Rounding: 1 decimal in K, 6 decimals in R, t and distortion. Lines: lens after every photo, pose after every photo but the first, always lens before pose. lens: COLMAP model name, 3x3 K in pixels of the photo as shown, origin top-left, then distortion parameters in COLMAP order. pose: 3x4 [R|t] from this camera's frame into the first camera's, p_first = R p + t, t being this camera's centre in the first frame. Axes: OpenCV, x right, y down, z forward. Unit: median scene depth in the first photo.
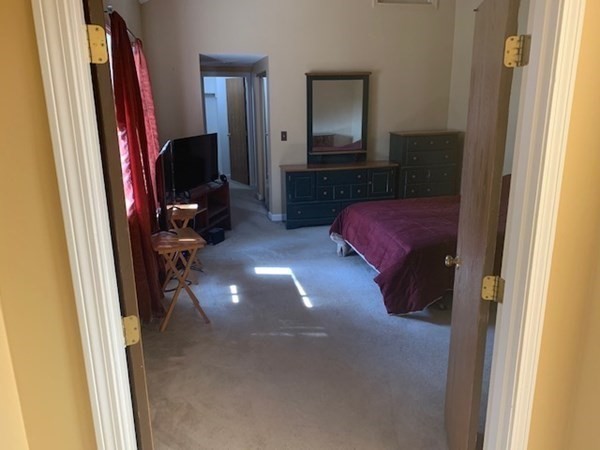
lens RADIAL K [[457.1, 0, 302.0], [0, 457.1, 222.7], [0, 0, 1]] dist [0.110619, -0.184552]
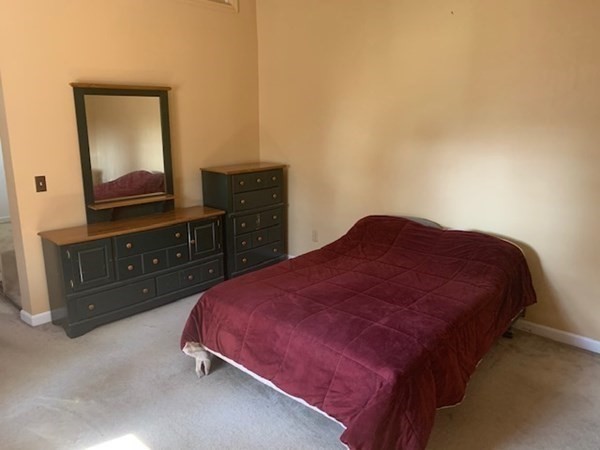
lens RADIAL K [[457.1, 0, 302.0], [0, 457.1, 222.7], [0, 0, 1]] dist [0.110619, -0.184552]
pose [[0.820064, -0.117301, 0.560121, -0.106045], [0.140451, 0.990086, 0.001711, -0.092197], [-0.554769, 0.077266, 0.828409, 0.312902]]
